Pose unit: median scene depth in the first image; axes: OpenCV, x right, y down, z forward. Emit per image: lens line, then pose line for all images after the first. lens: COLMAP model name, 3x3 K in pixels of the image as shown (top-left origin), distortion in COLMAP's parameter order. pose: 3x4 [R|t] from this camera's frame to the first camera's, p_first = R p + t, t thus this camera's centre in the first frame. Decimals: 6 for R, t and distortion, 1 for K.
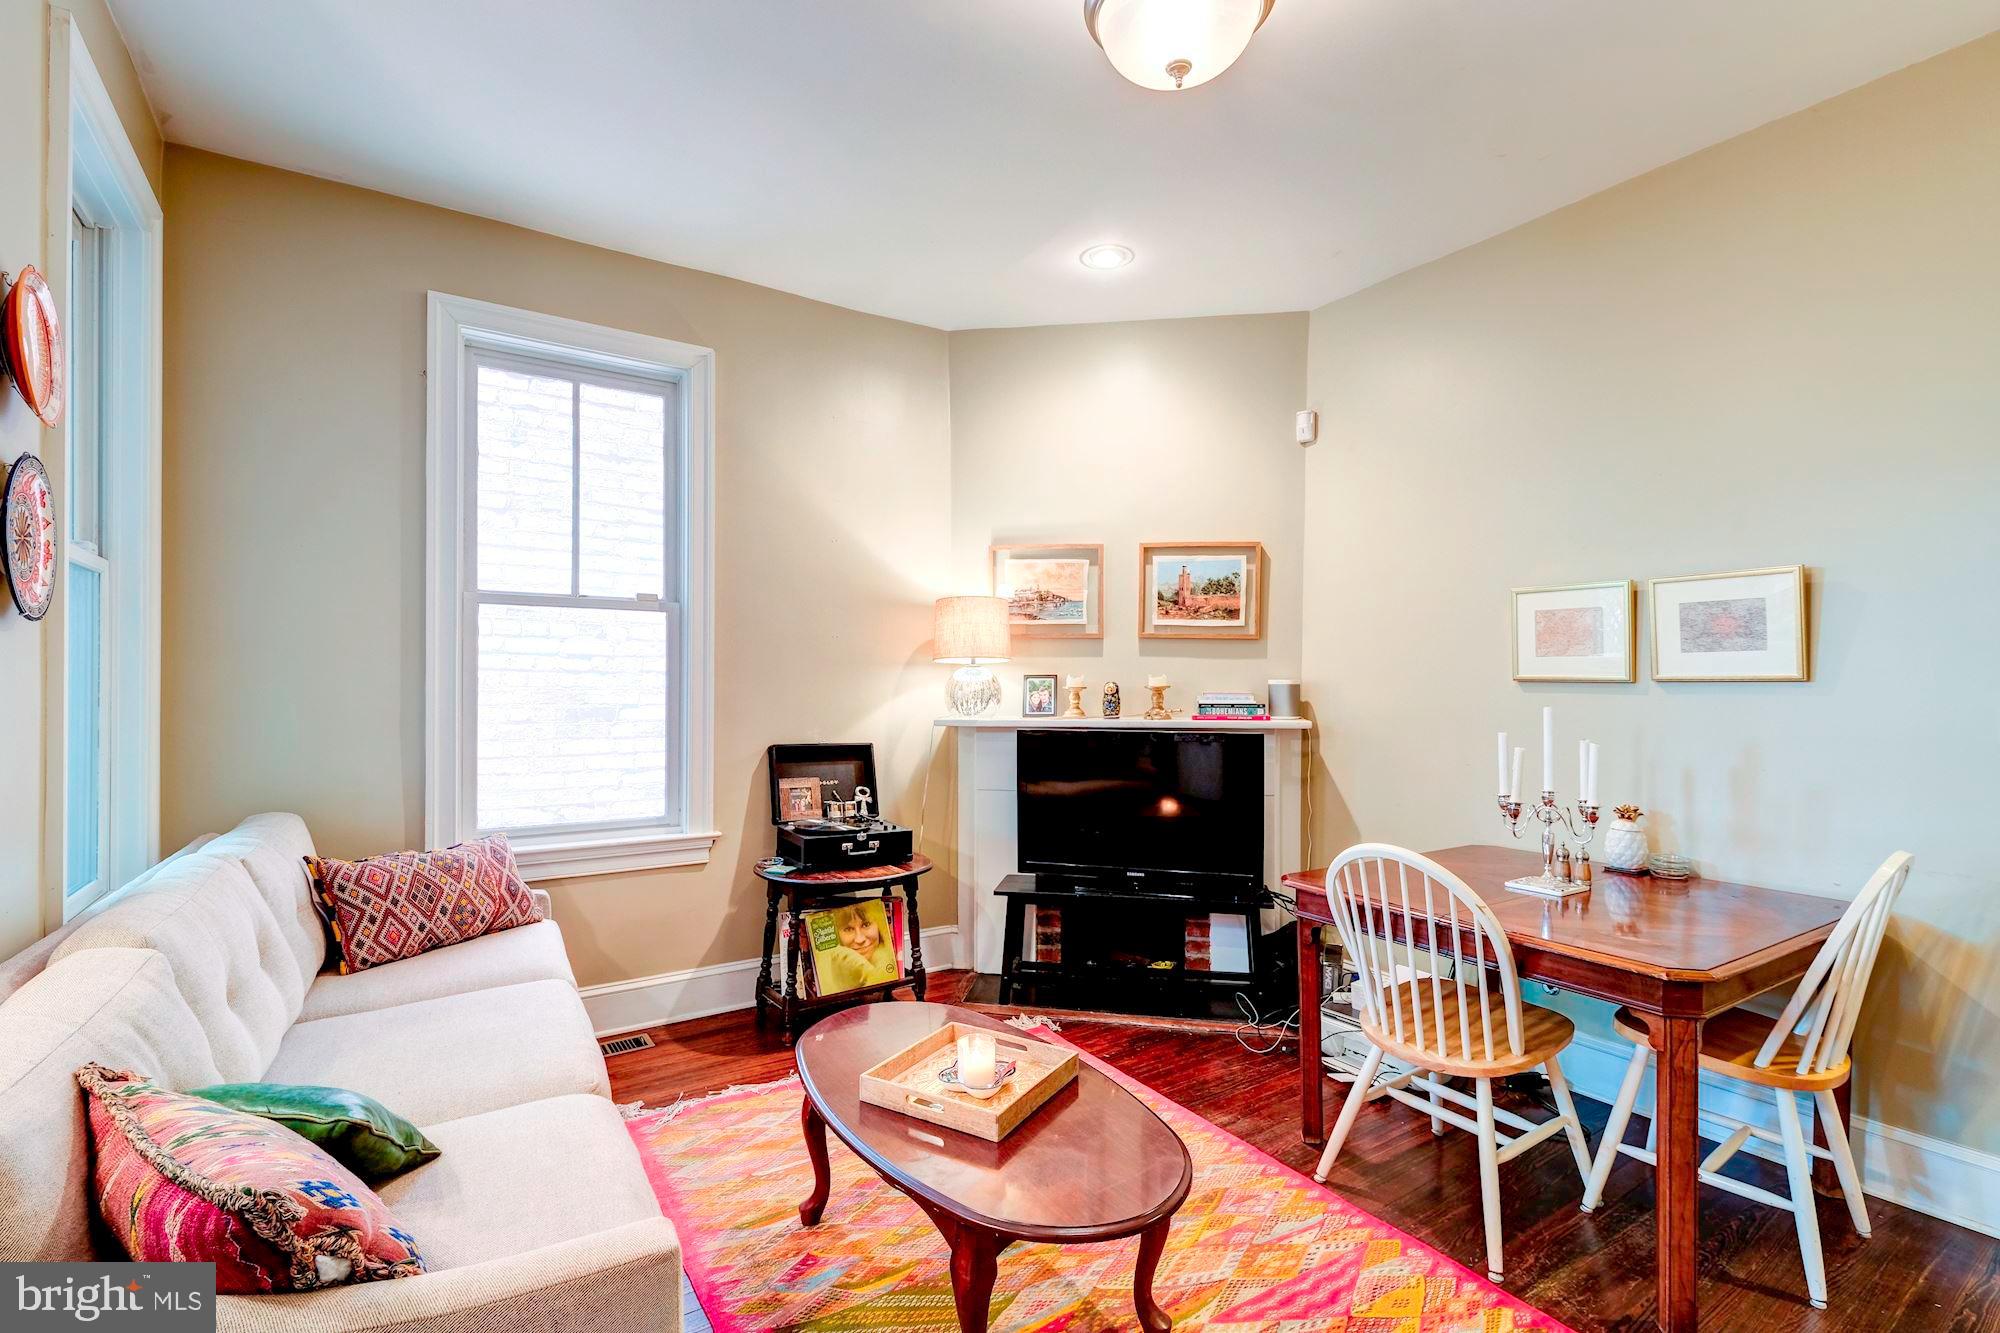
lens RADIAL K [[920.4, 0, 1003.6], [0, 920.4, 679.3], [0, 0, 1]] dist [-0.003307, -0.000529]
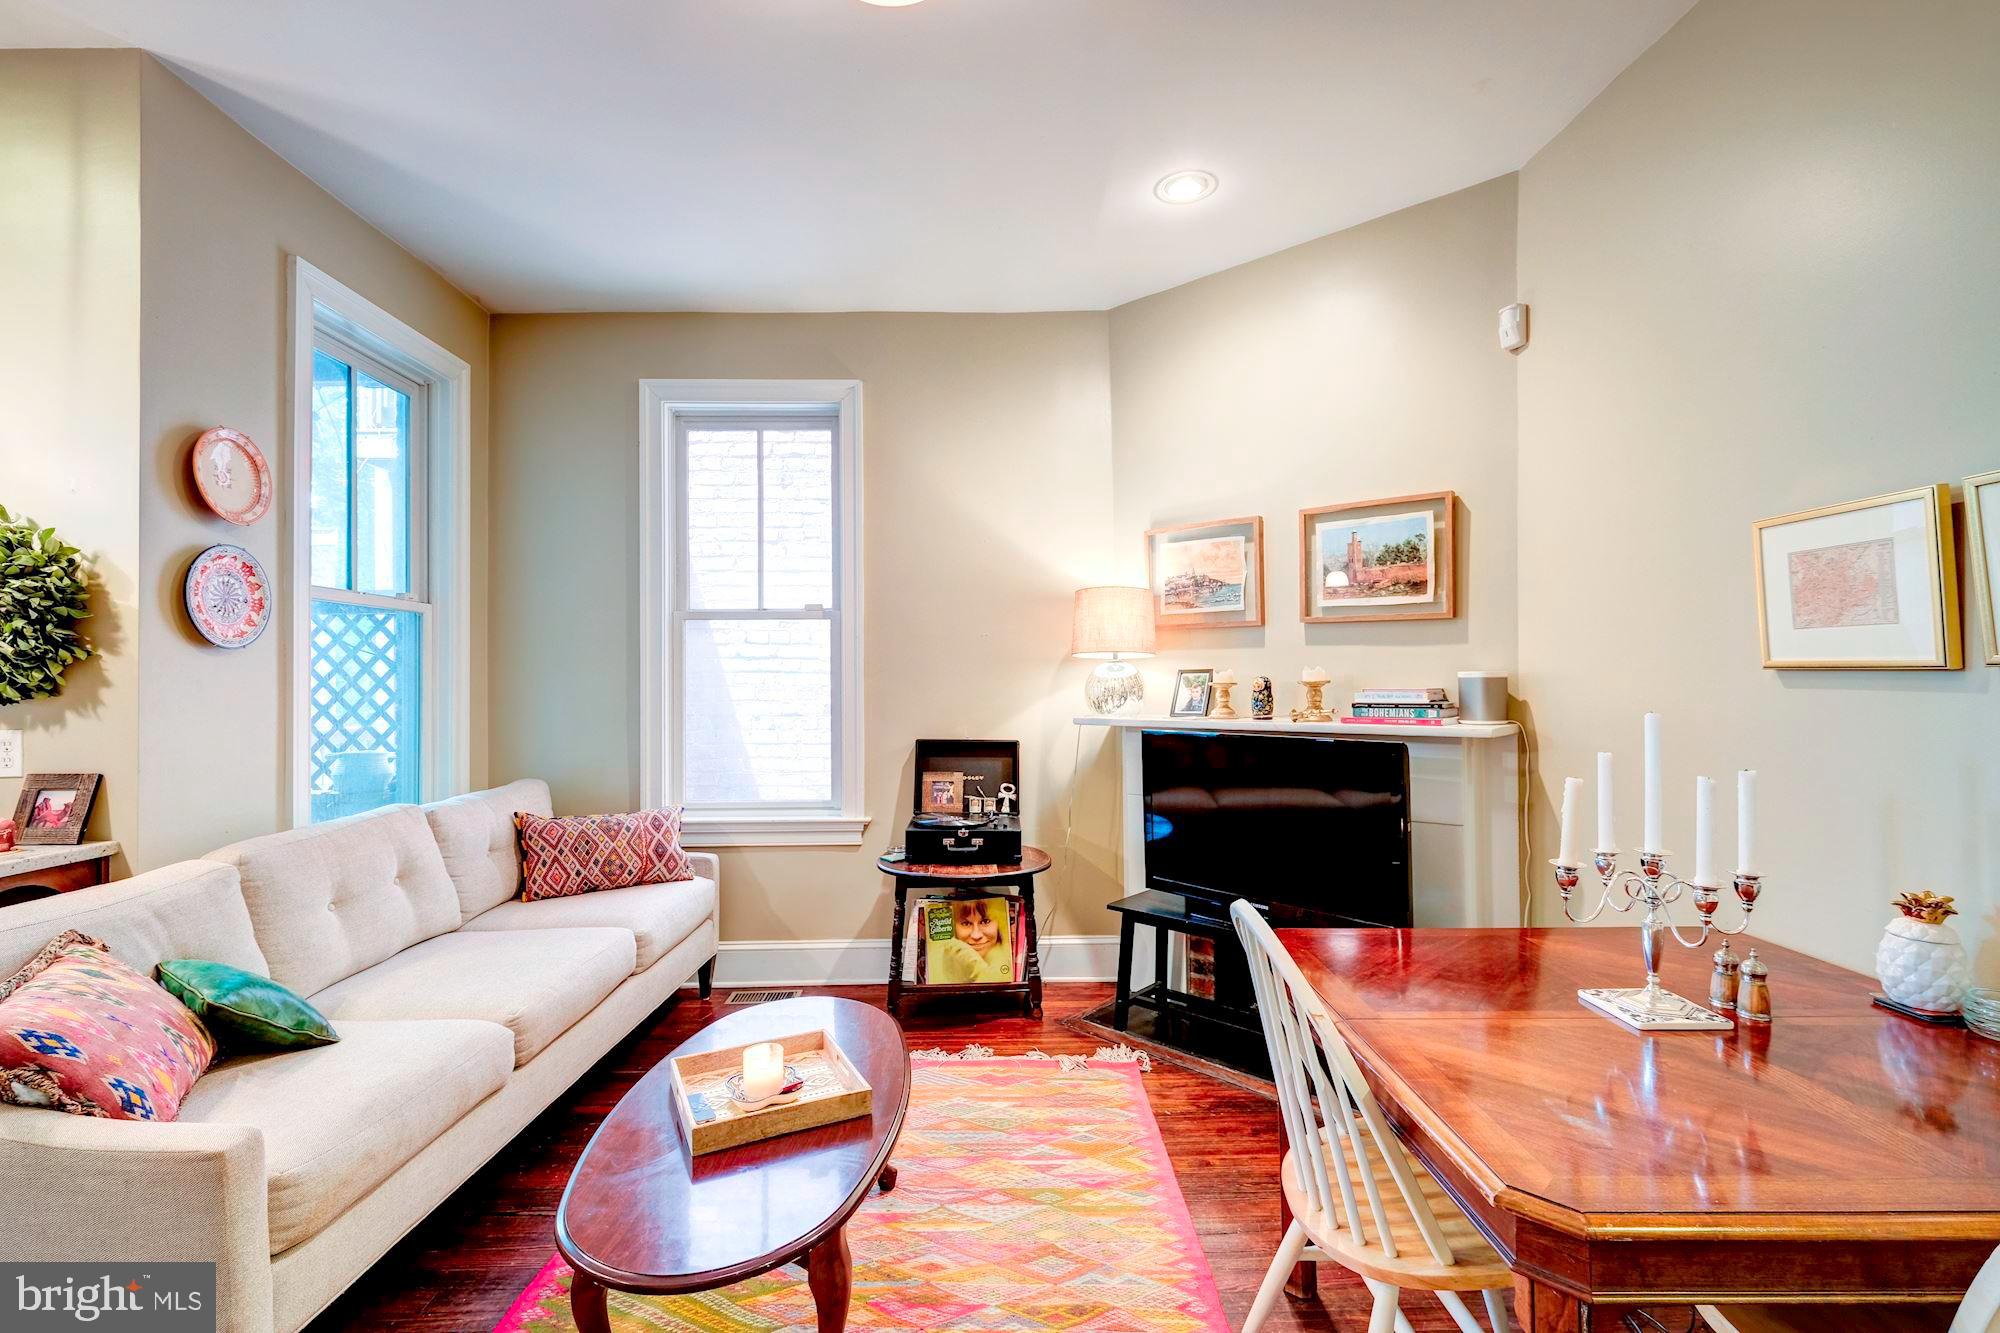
lens RADIAL K [[888.0, 0, 1000.0], [0, 888.0, 666.5], [0, 0, 1]] dist [-0.000113, -0.000394]
pose [[0.838333, -0.017230, -0.544886, 0.389383], [0.012477, 0.999845, -0.012419, 0.000784], [0.545015, 0.003613, 0.838418, 0.192210]]
